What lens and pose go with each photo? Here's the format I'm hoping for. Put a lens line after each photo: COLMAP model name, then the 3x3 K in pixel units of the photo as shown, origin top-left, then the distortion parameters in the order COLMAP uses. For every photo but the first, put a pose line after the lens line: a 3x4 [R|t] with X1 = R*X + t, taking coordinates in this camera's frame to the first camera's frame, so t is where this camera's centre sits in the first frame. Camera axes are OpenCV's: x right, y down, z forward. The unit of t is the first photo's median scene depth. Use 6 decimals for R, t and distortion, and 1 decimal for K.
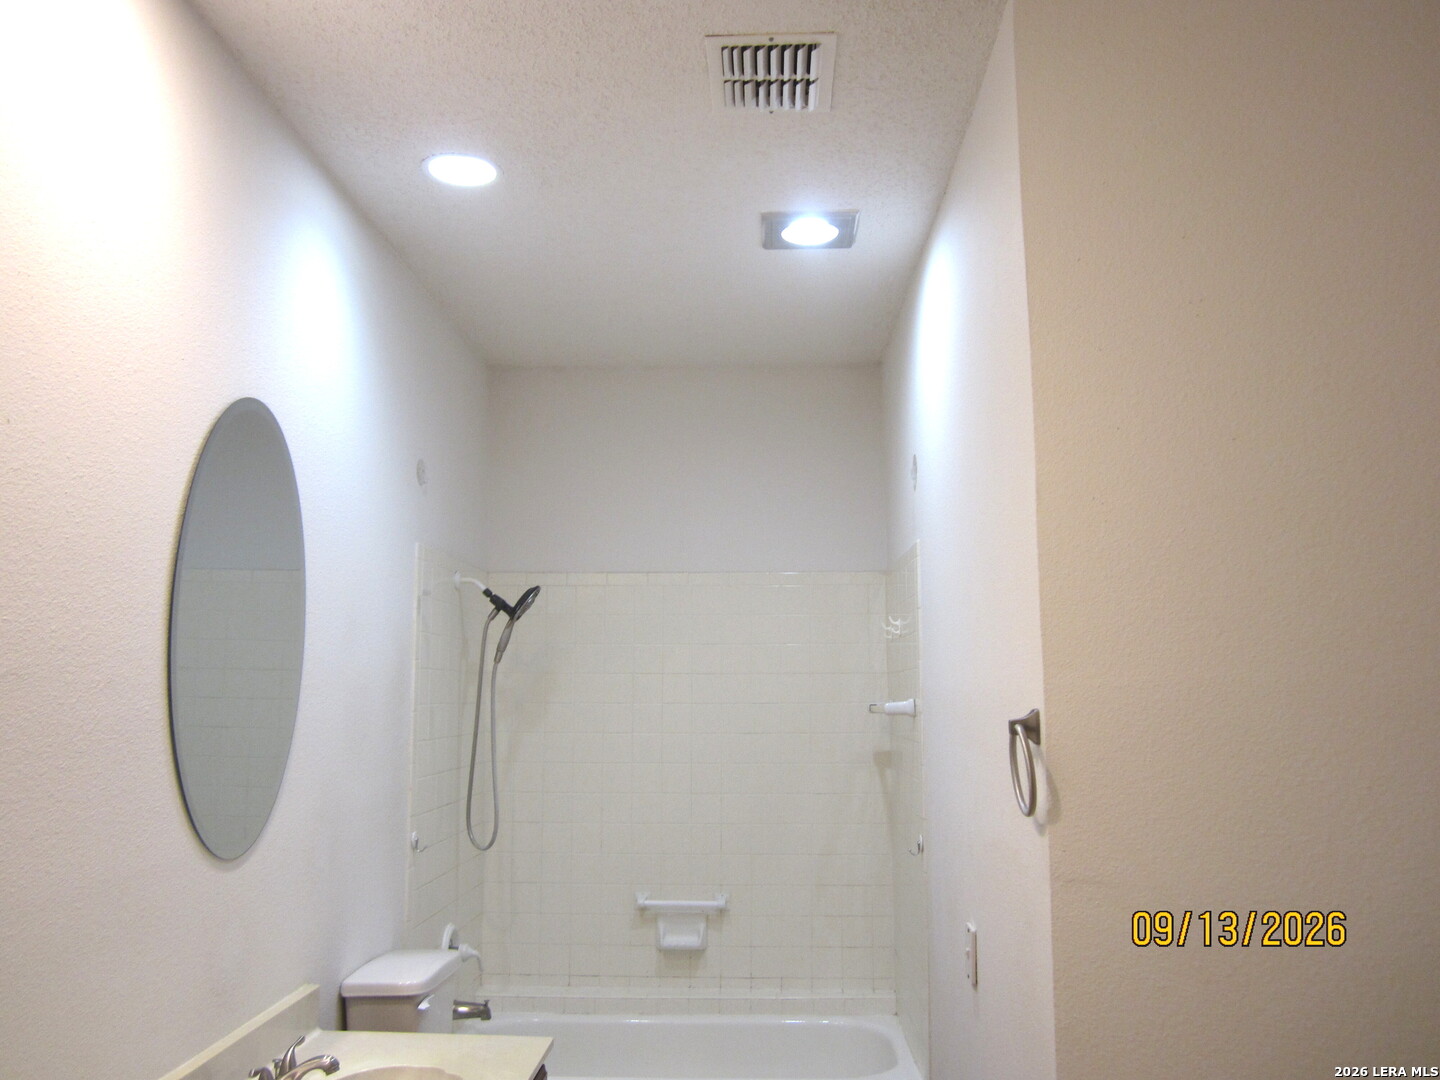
lens RADIAL K [[1195.3, 0, 726.8], [0, 1195.3, 546.1], [0, 0, 1]] dist [-0.064702, 0.053923]
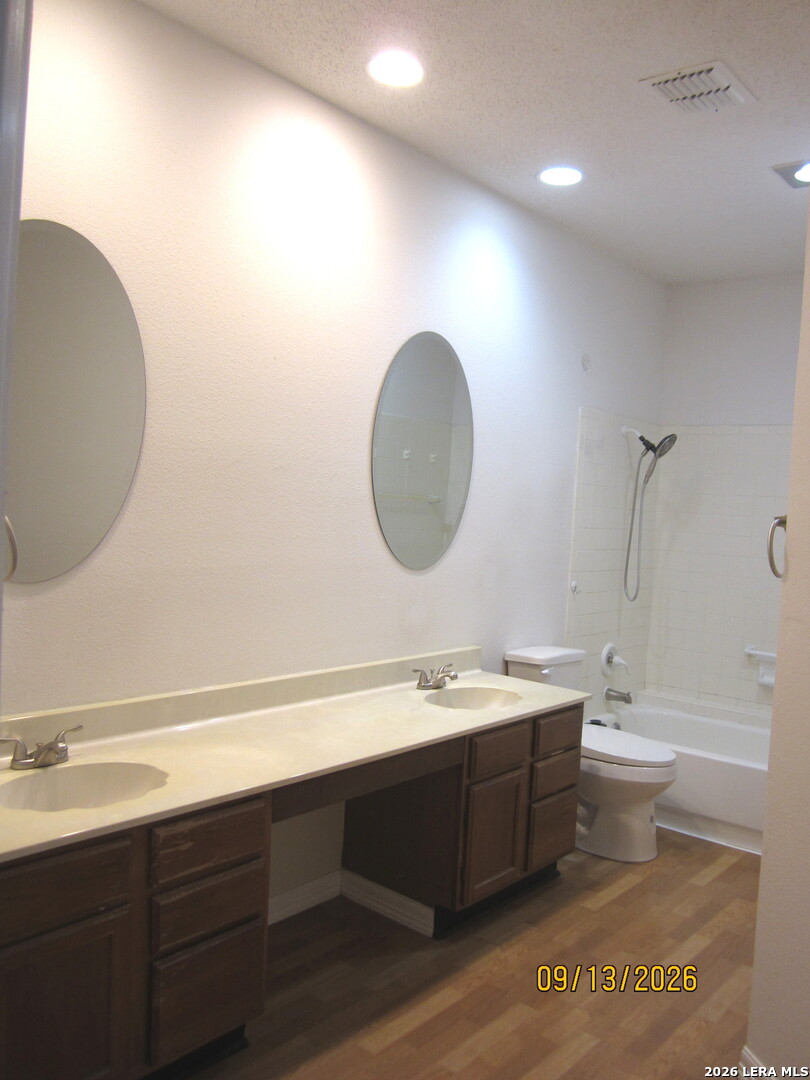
lens RADIAL K [[896.5, 0, 419.0], [0, 896.5, 543.9], [0, 0, 1]] dist [-0.064702, 0.053923]
pose [[0.791036, 0.070790, -0.607660, 0.294562], [0.019961, 0.989767, 0.141289, 0.005235], [0.611444, -0.123894, 0.781529, -0.102922]]
